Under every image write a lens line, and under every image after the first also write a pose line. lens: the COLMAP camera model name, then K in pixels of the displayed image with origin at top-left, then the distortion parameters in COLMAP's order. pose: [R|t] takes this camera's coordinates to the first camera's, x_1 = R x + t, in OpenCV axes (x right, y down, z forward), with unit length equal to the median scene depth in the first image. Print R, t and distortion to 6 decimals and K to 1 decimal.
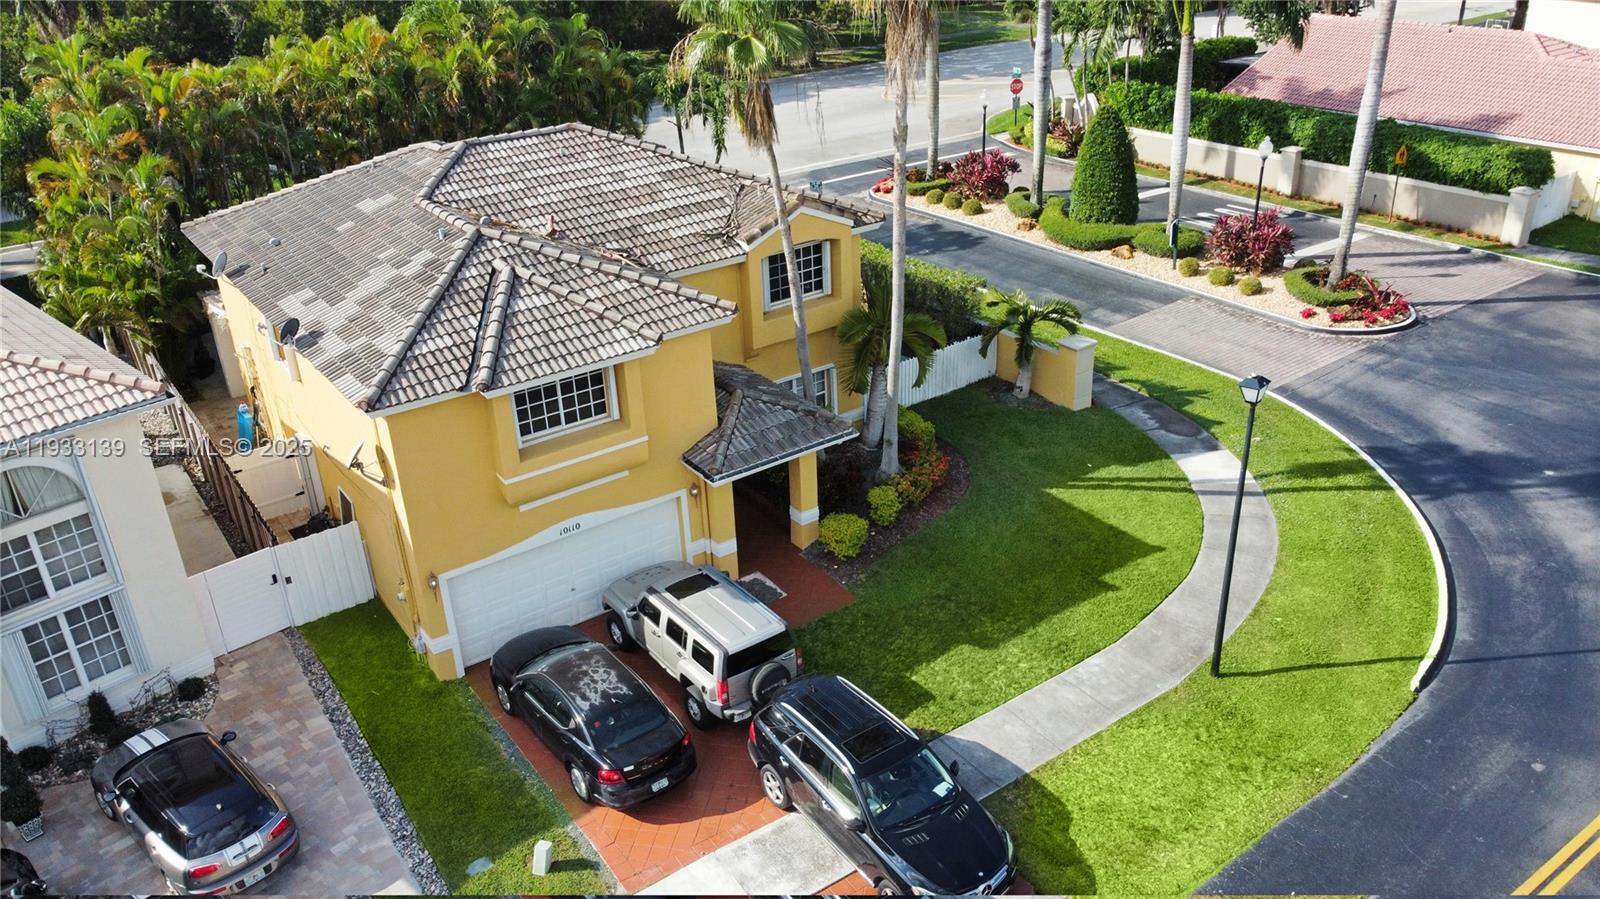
lens RADIAL K [[1219.3, 0, 800.0], [0, 1219.3, 449.5], [0, 0, 1]] dist [0.000427, -0.007584]
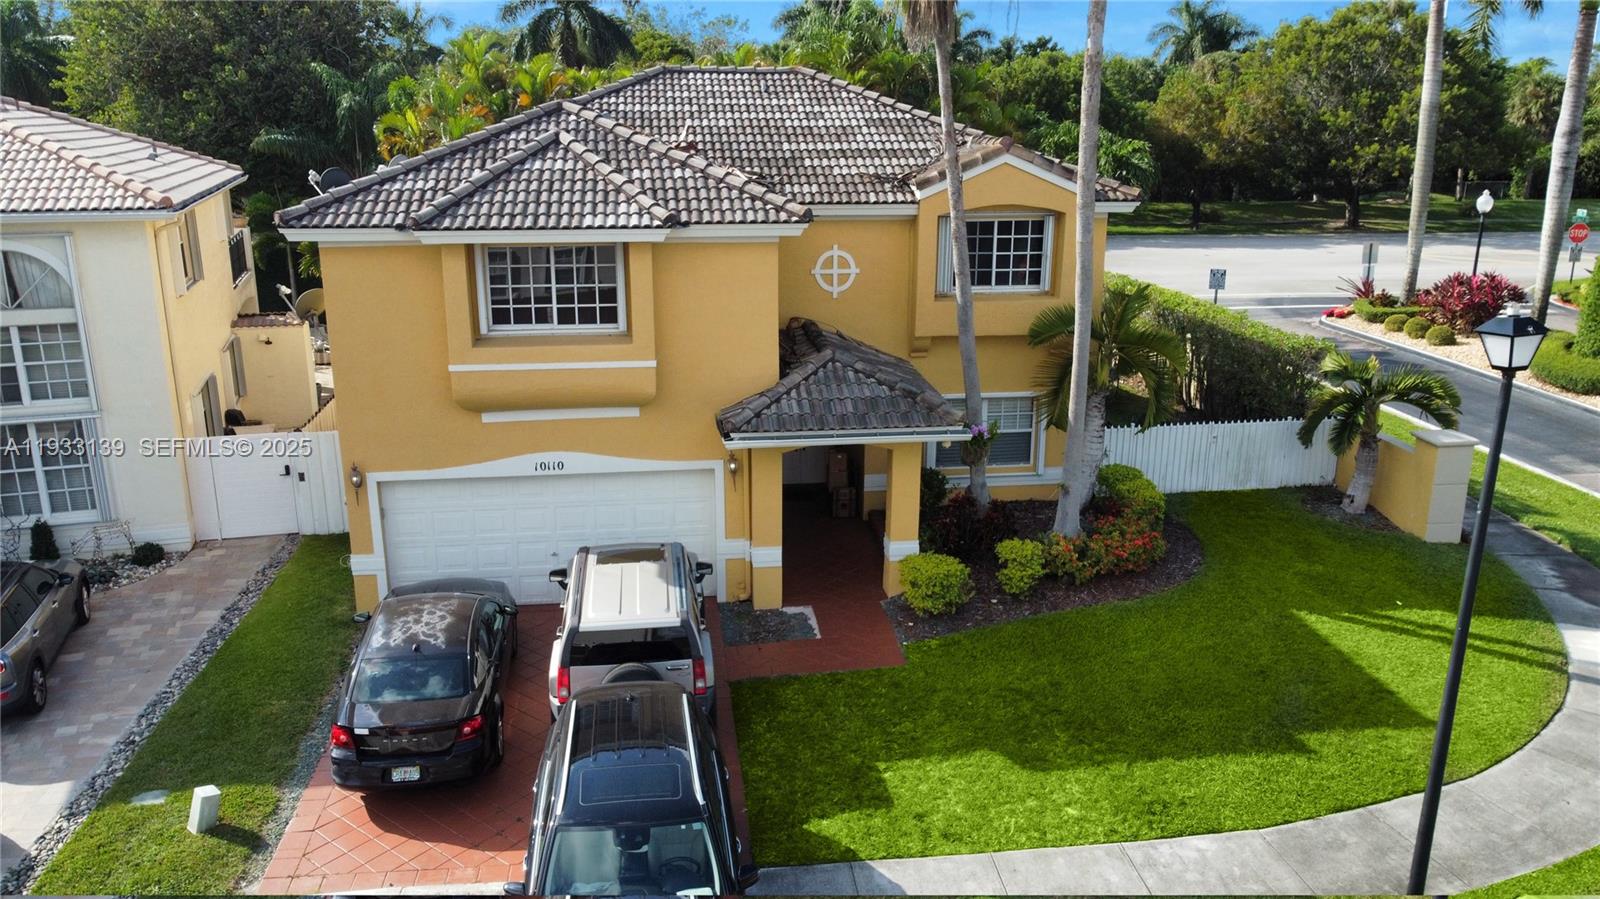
lens RADIAL K [[1219.3, 0, 800.0], [0, 1219.3, 449.5], [0, 0, 1]] dist [0.000427, -0.007584]
pose [[0.879864, 0.169090, -0.444125, 0.272472], [-0.240636, 0.964413, -0.109551, 0.094271], [0.409796, 0.203262, 0.889242, 0.347133]]
